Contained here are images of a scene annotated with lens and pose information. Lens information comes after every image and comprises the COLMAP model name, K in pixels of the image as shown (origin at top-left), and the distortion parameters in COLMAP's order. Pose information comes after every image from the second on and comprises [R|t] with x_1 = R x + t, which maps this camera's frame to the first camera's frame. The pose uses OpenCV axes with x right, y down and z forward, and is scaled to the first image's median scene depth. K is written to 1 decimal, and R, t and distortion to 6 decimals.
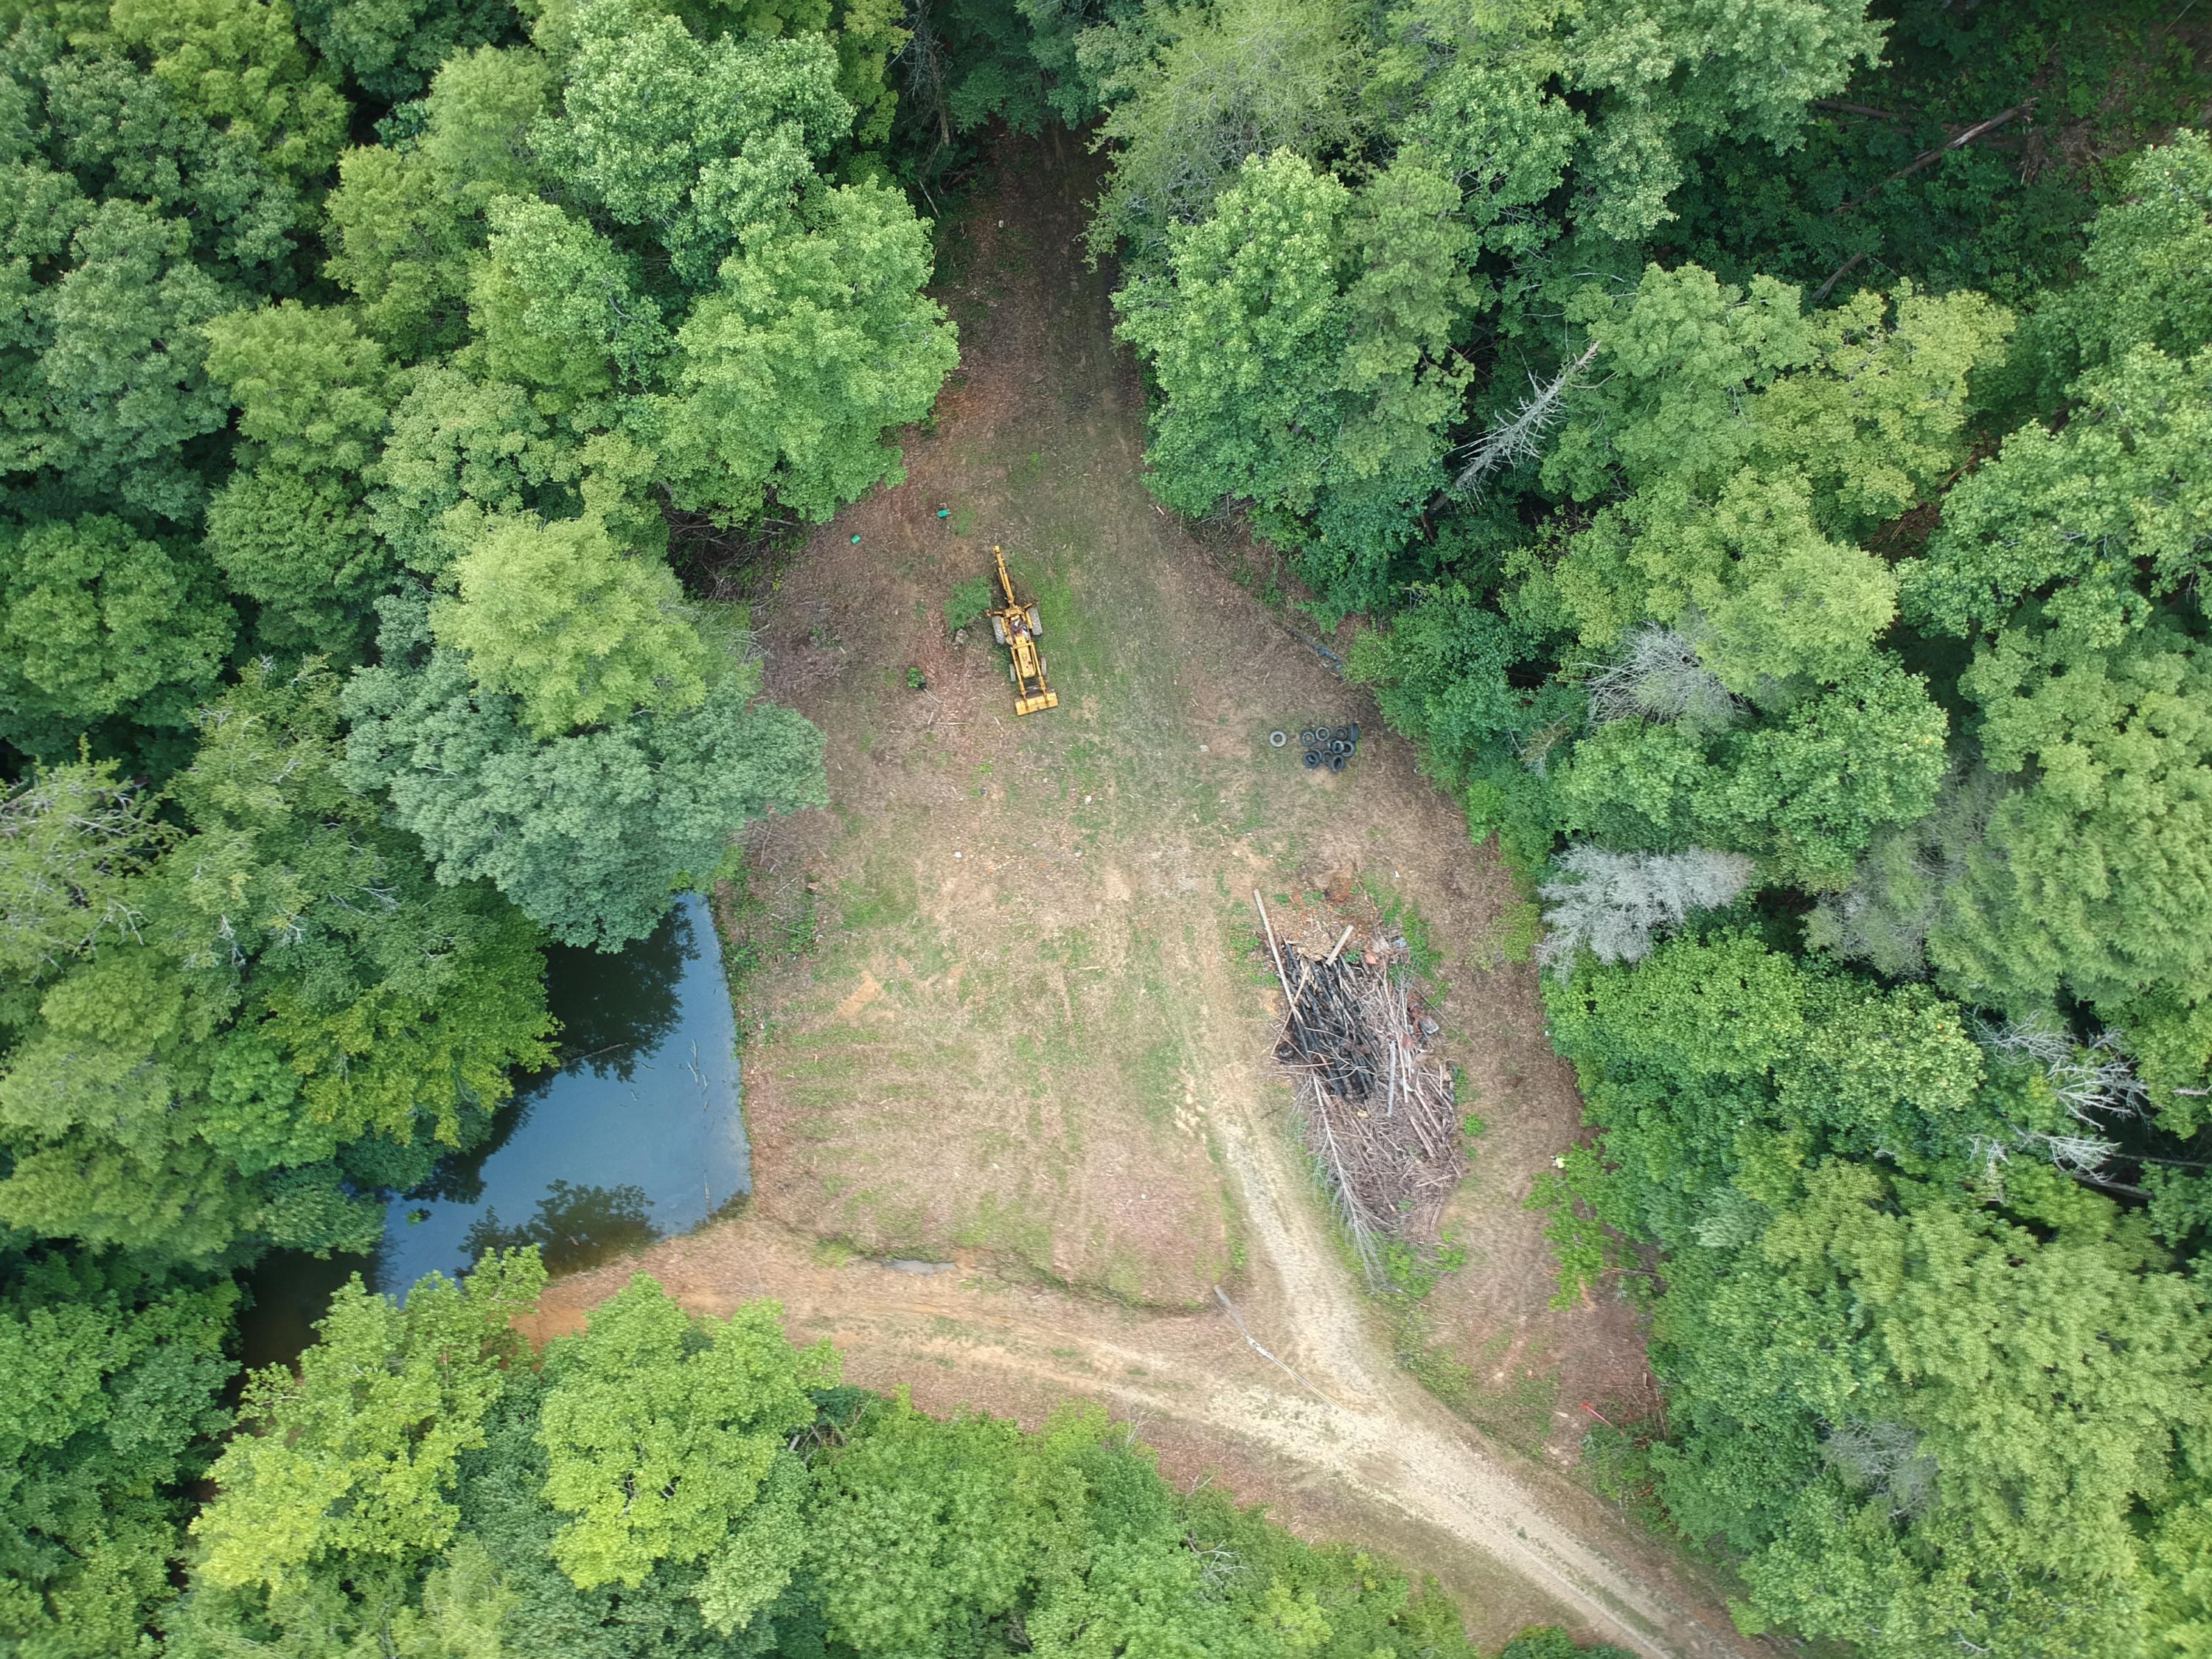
lens RADIAL K [[1637.7, 0, 1087.8], [0, 1637.7, 825.4], [0, 0, 1]] dist [0.070169, -0.130035]
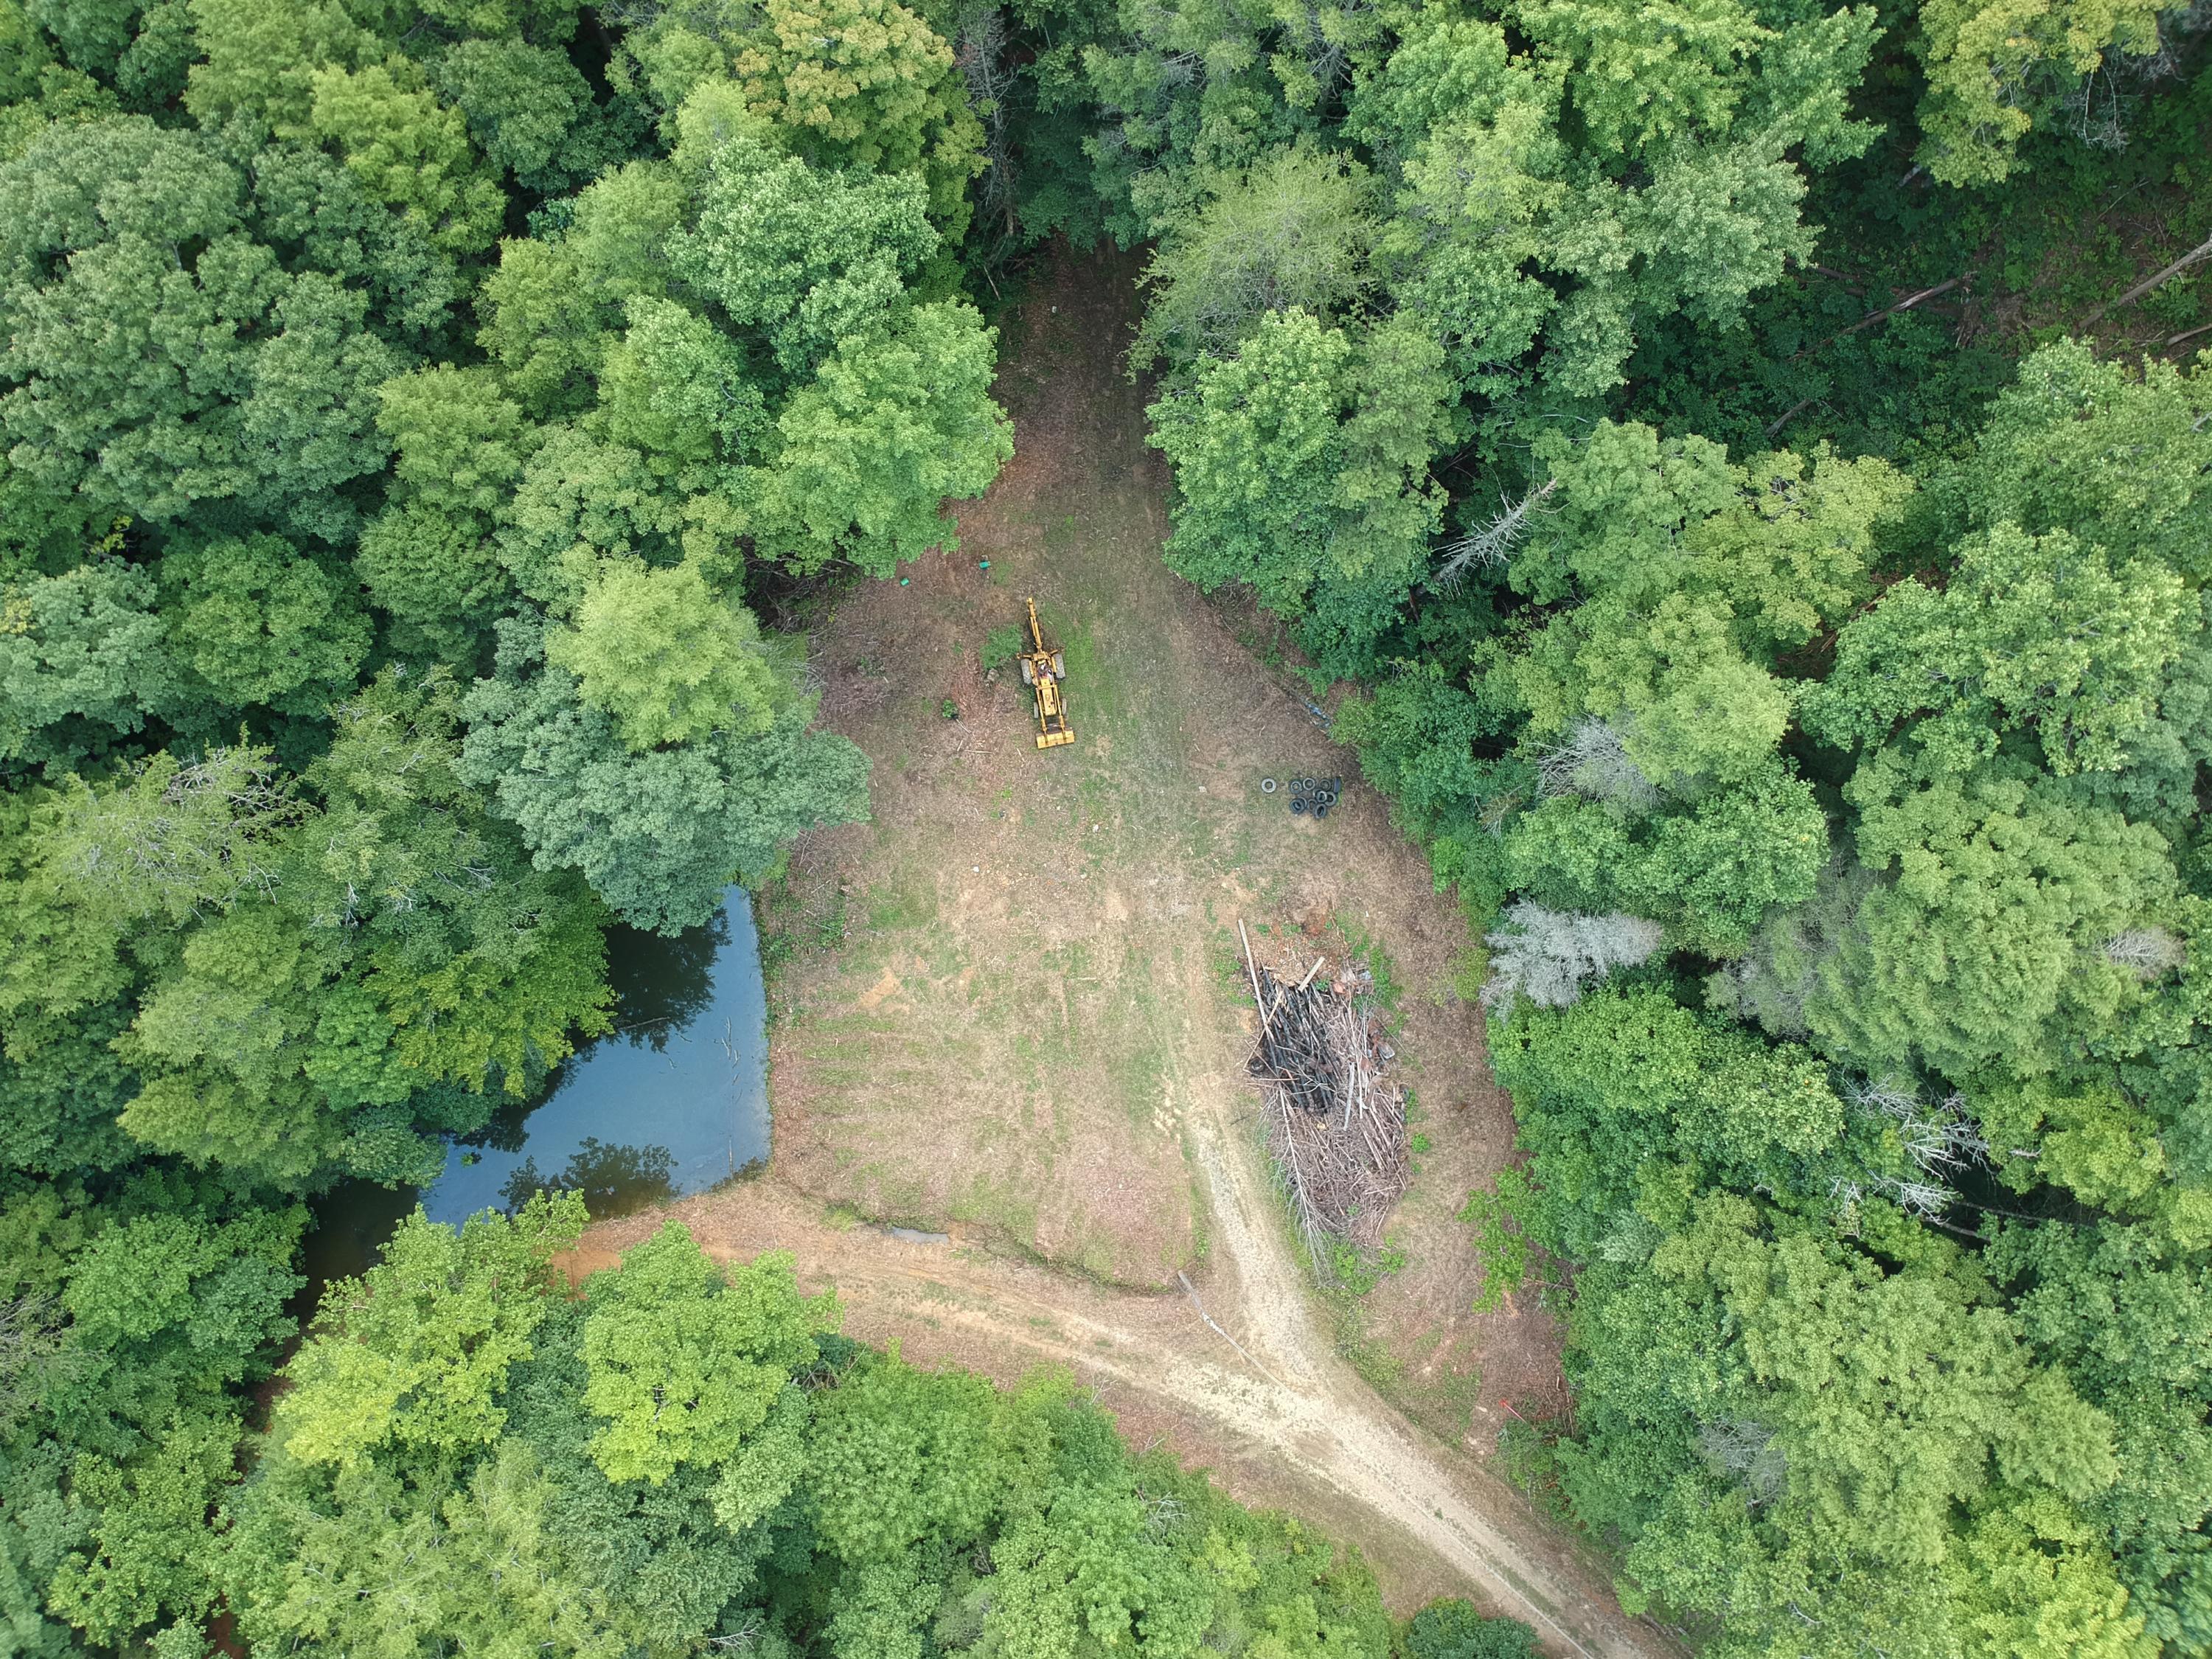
lens RADIAL K [[1591.7, 0, 1106.0], [0, 1591.7, 829.5], [0, 0, 1]] dist [0.073522, -0.123108]
pose [[0.997486, 0.070429, 0.007885, -0.001975], [-0.070385, 0.997504, -0.005709, -0.013525], [-0.008267, 0.005140, 0.999953, -0.127651]]
